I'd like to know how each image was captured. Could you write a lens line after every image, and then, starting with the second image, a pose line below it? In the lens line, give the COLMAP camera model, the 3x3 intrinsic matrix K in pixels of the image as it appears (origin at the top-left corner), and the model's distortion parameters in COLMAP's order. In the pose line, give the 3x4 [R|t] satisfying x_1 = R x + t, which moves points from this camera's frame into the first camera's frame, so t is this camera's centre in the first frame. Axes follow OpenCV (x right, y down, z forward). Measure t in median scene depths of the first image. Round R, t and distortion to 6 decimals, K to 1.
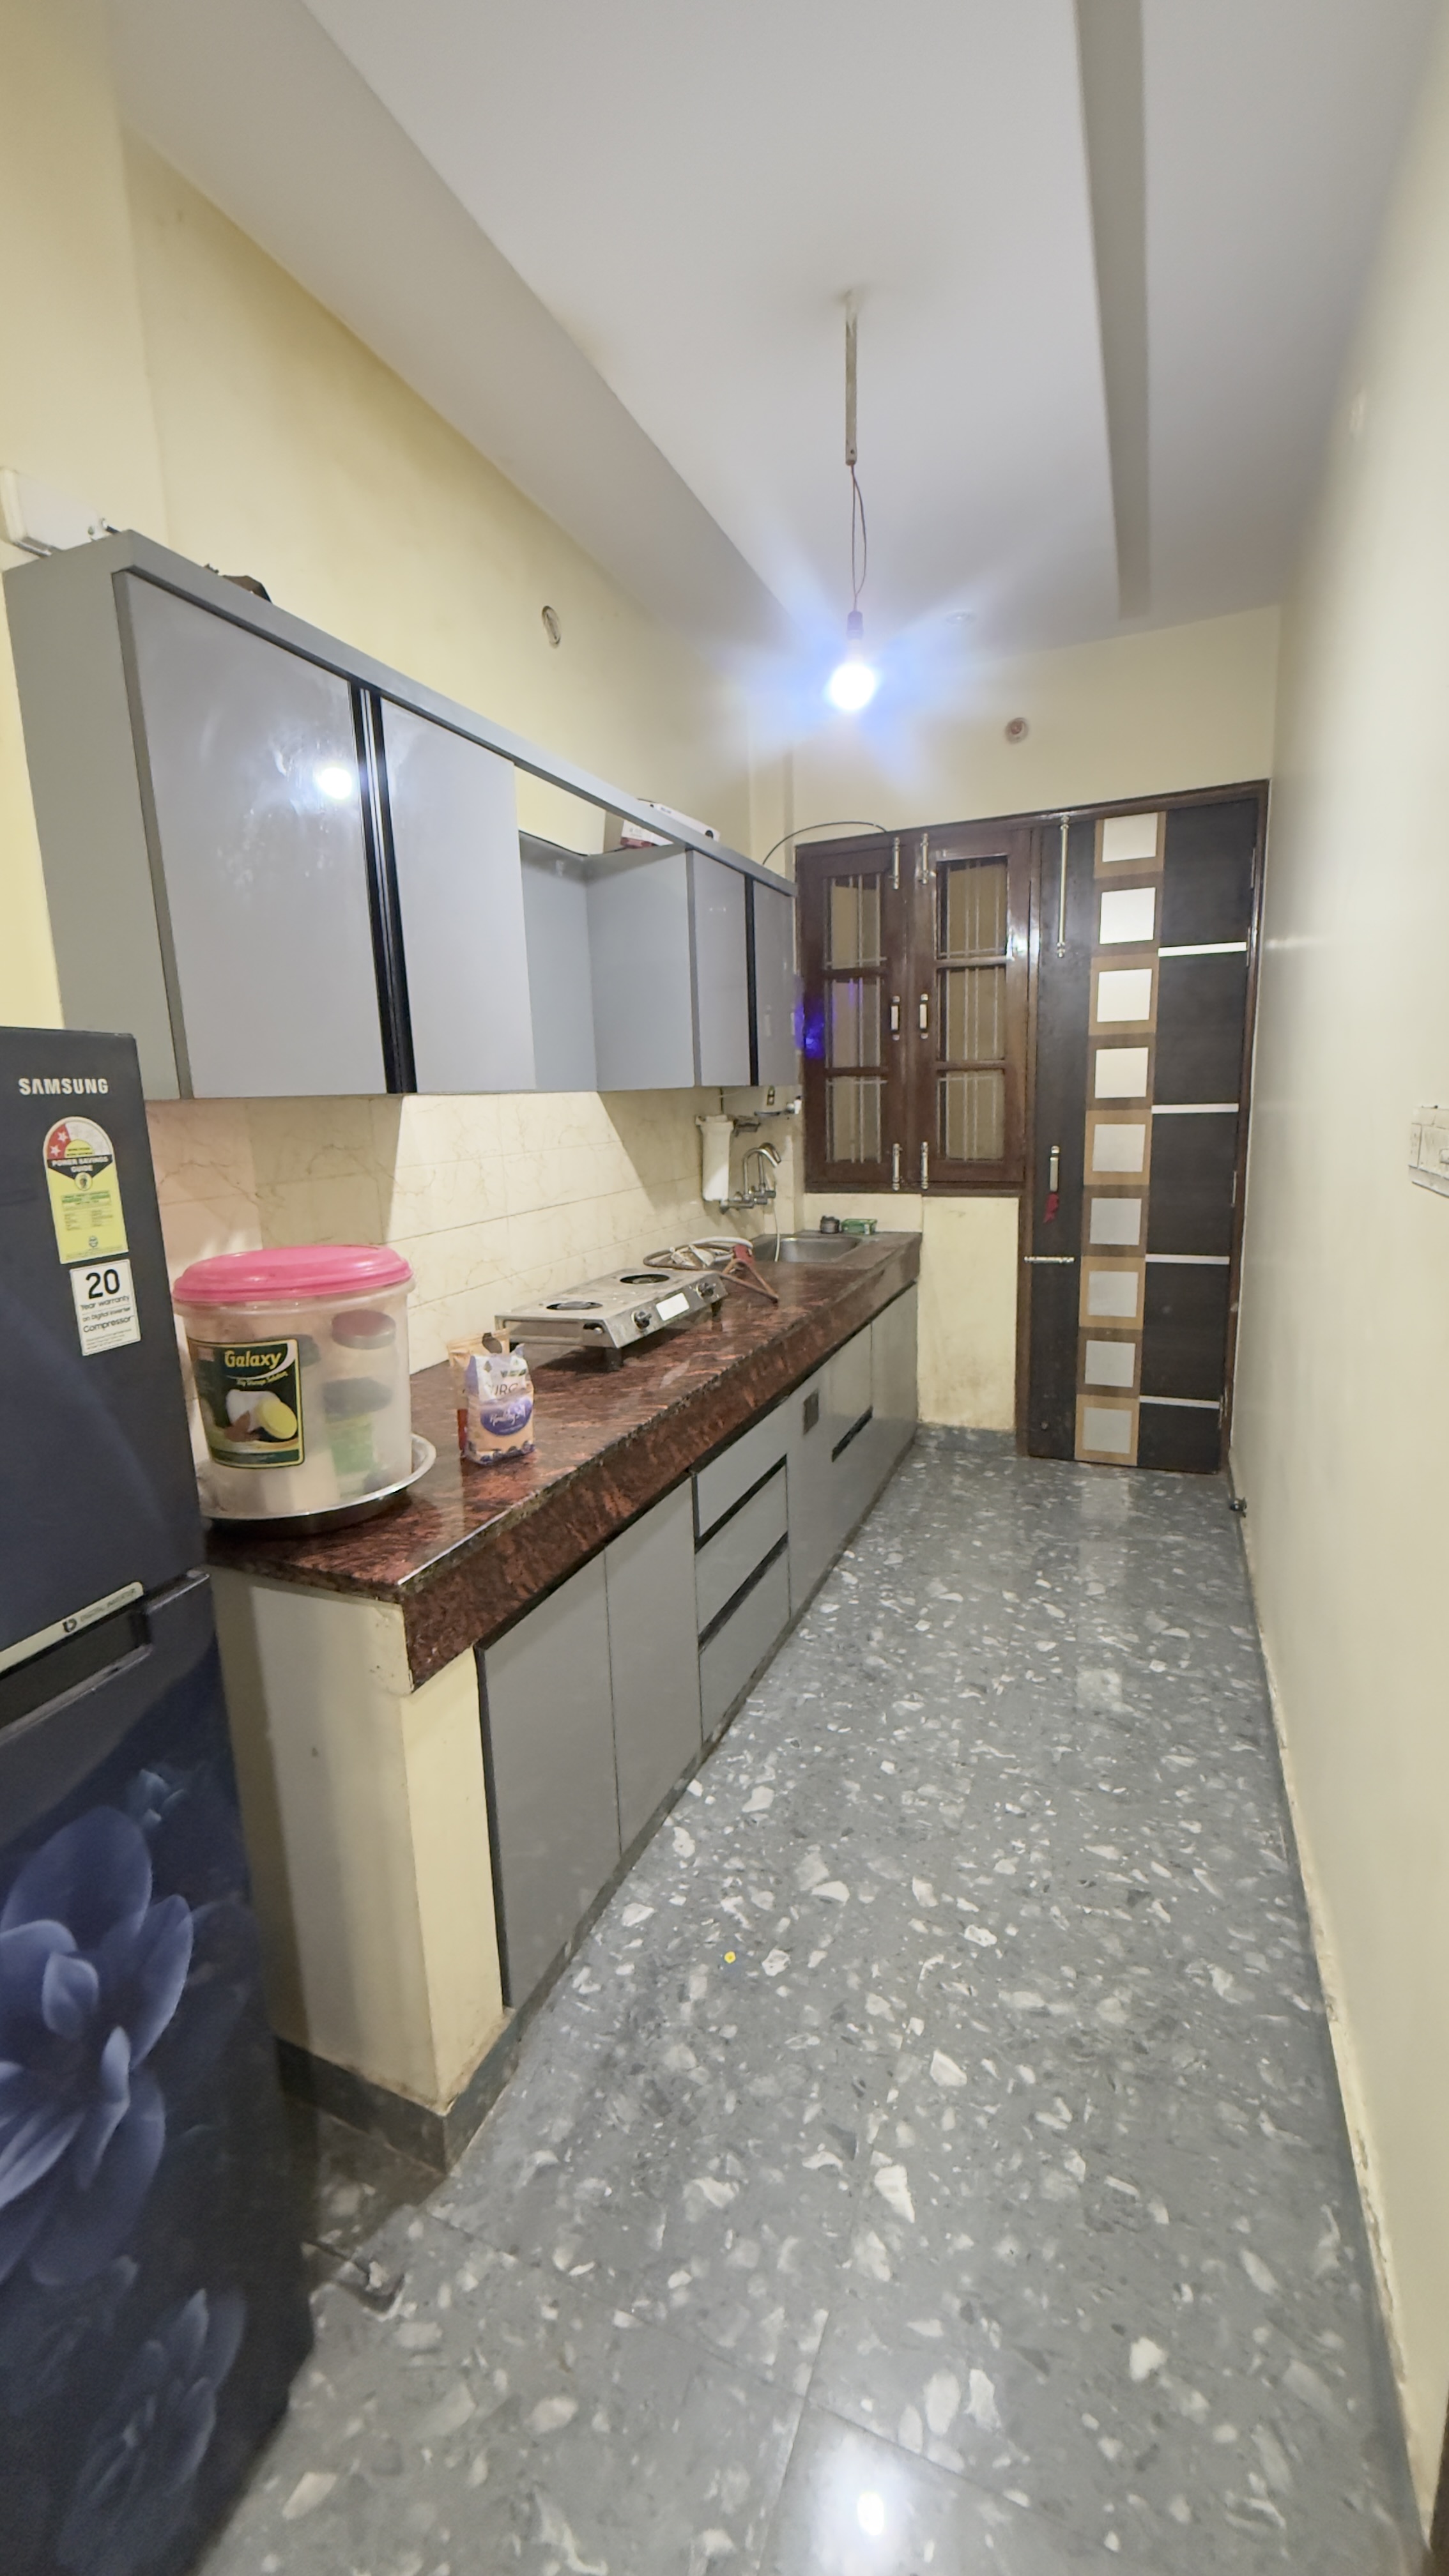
lens RADIAL K [[1026.9, 0, 719.9], [0, 1026.9, 1282.6], [0, 0, 1]] dist [0.000946, -0.000362]
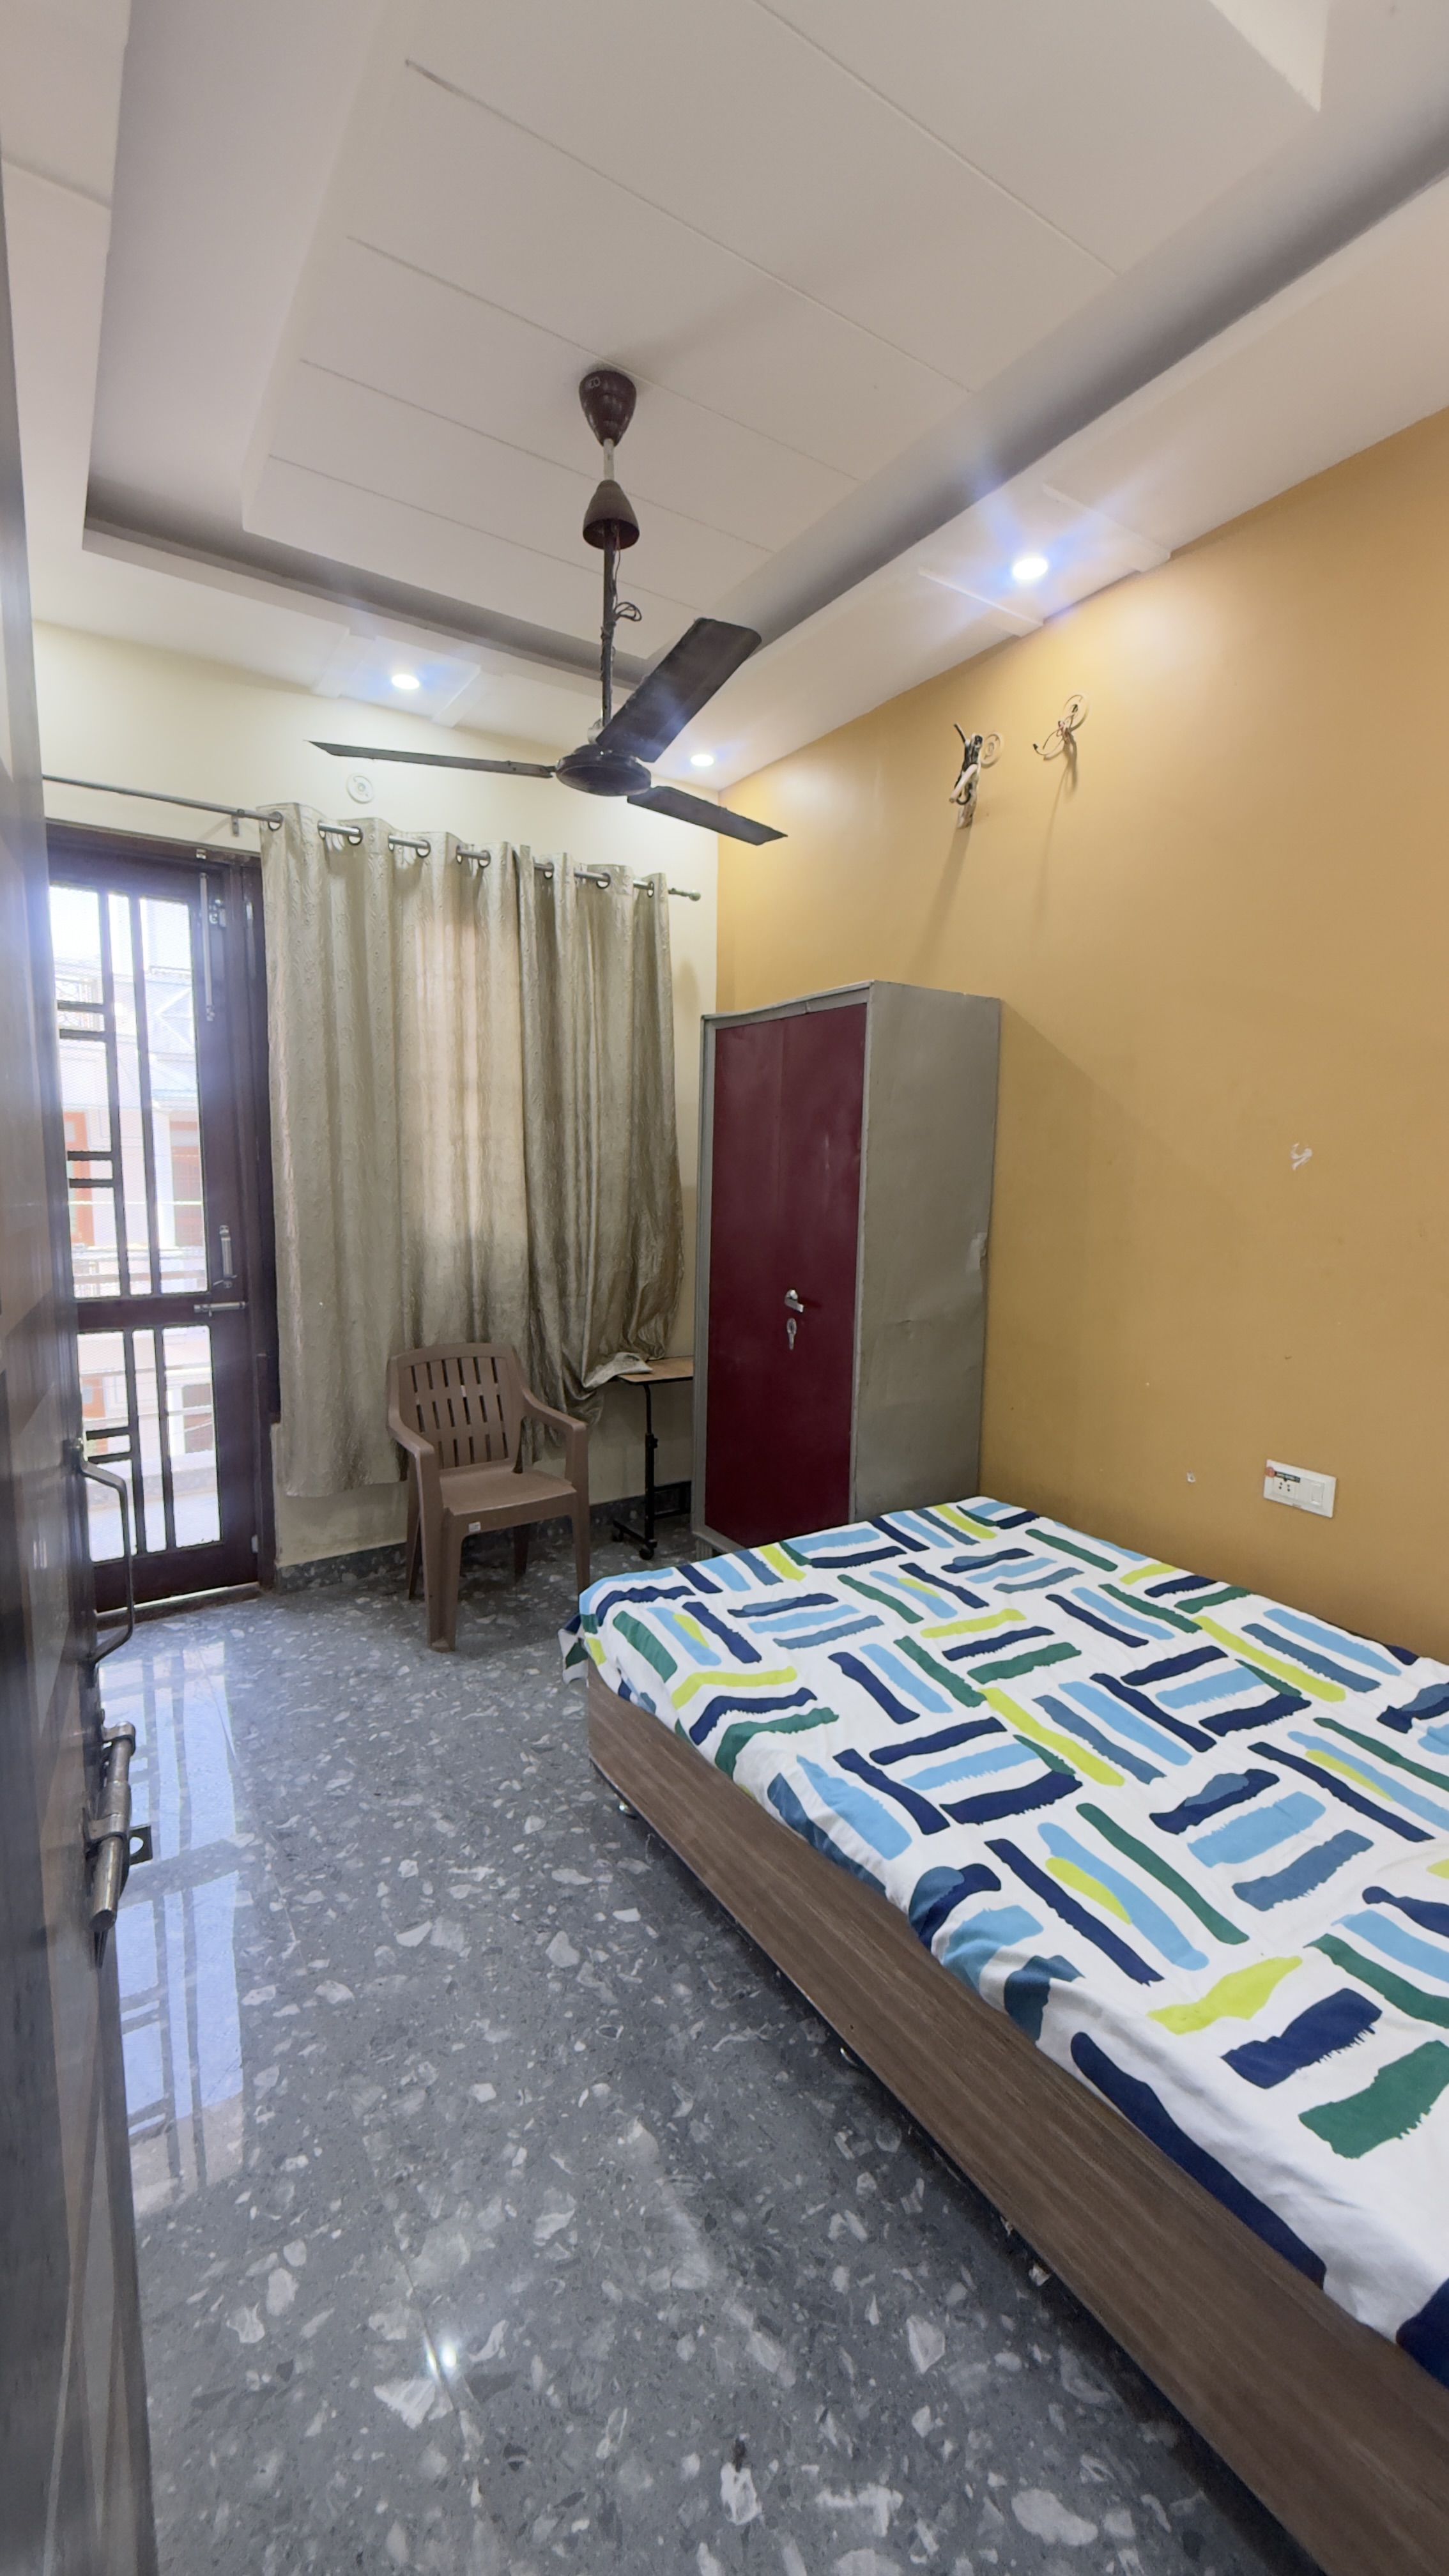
lens RADIAL K [[1026.9, 0, 719.9], [0, 1026.9, 1282.6], [0, 0, 1]] dist [0.000946, -0.000362]
pose [[-0.550804, 0.134887, -0.823663, 0.603078], [-0.129883, 0.960979, 0.244231, -0.275606], [0.824467, 0.241504, -0.511792, 1.401484]]
